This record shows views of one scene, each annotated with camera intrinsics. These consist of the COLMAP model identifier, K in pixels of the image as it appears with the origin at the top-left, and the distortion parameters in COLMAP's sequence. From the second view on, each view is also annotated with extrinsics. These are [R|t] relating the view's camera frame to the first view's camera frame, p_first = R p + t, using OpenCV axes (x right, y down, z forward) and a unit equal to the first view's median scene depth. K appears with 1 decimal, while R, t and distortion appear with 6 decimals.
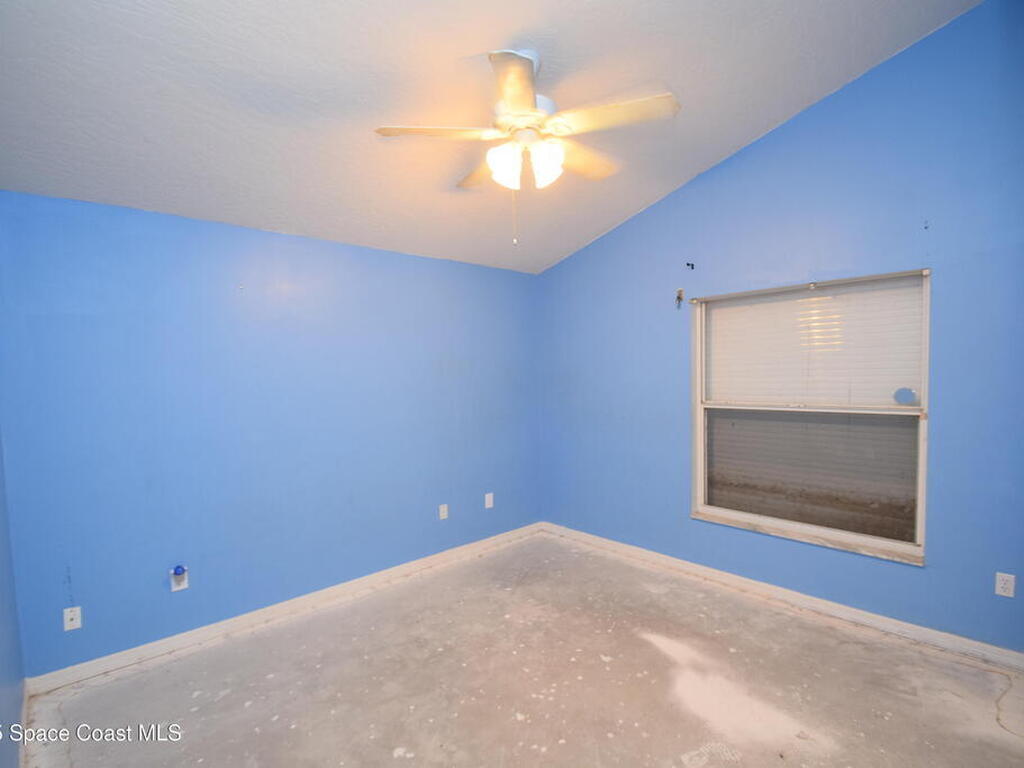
lens RADIAL K [[503.6, 0, 511.8], [0, 503.6, 387.2], [0, 0, 1]] dist [0.016925, -0.018909]
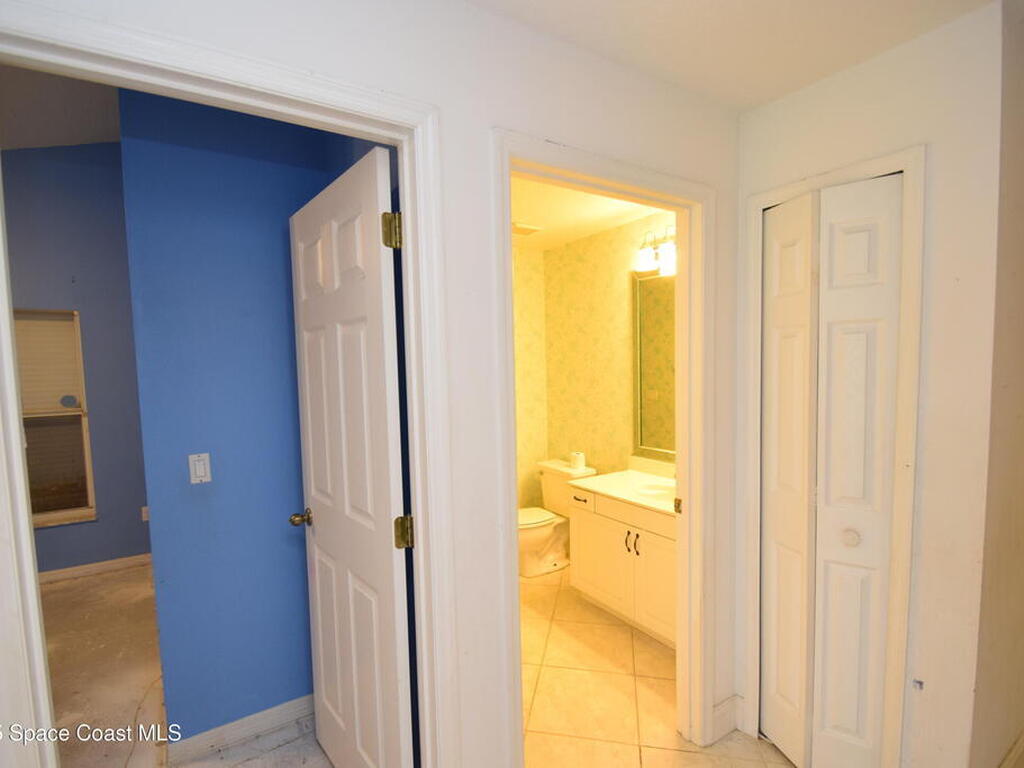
lens RADIAL K [[503.6, 0, 514.2], [0, 503.6, 390.1], [0, 0, 1]] dist [0.016925, -0.018909]
pose [[0.161574, -0.048957, 0.985646, -0.360176], [0.080918, 0.996063, 0.036210, 0.035788], [-0.983538, 0.073906, 0.164899, -0.398779]]
